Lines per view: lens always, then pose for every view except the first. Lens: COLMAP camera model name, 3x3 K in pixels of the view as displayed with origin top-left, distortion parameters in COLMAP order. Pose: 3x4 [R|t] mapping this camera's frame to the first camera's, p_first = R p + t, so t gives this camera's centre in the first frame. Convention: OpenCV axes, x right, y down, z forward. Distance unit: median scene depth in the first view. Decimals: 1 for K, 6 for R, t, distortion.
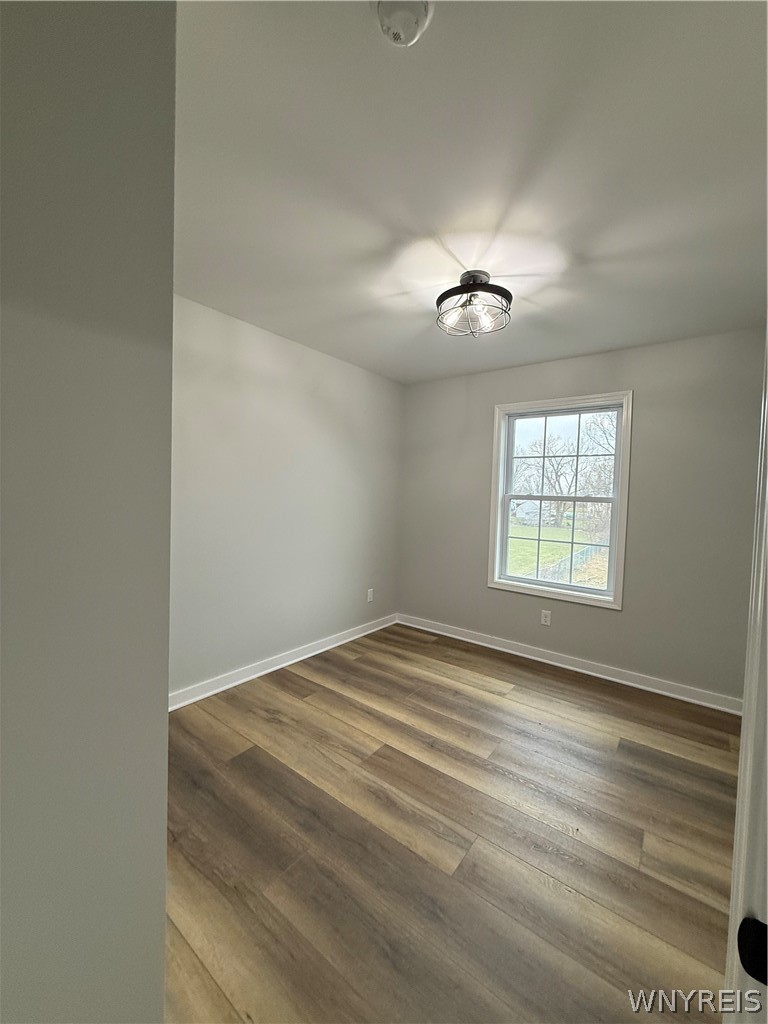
lens RADIAL K [[406.1, 0, 383.3], [0, 406.1, 509.8], [0, 0, 1]] dist [-0.000206, -0.000200]
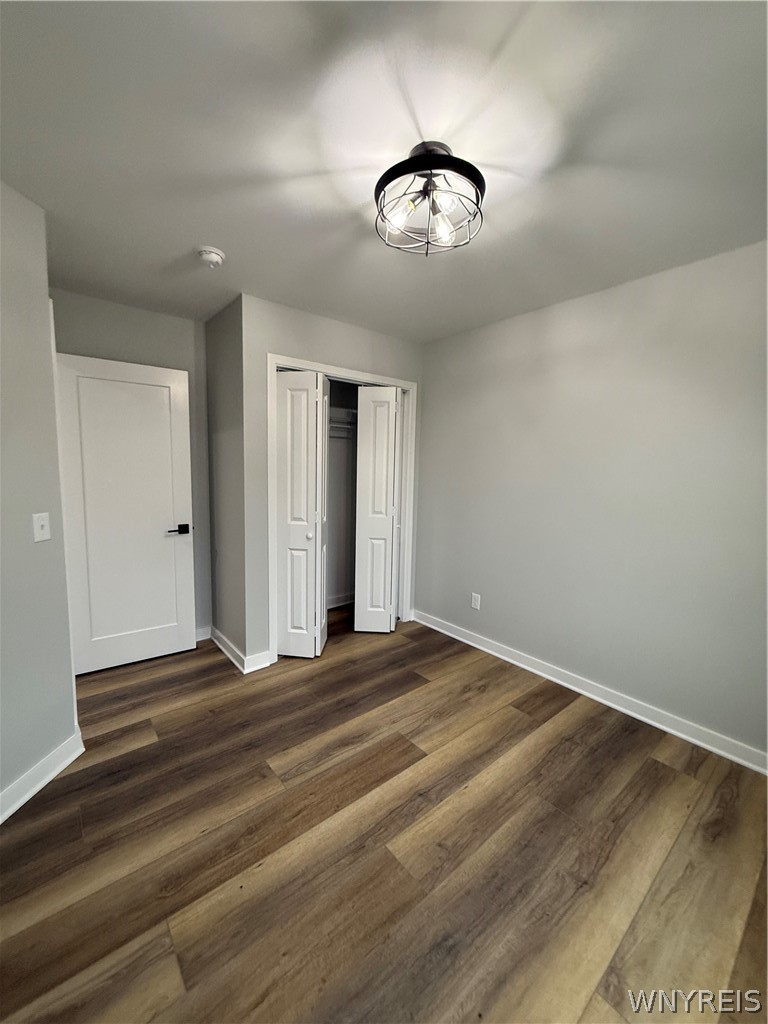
lens RADIAL K [[406.1, 0, 383.3], [0, 406.1, 509.8], [0, 0, 1]] dist [-0.000206, -0.000200]
pose [[-0.215369, 0.069857, -0.974031, 0.807595], [-0.071123, 0.993667, 0.086992, -0.041107], [0.973939, 0.088012, -0.209036, 0.959826]]
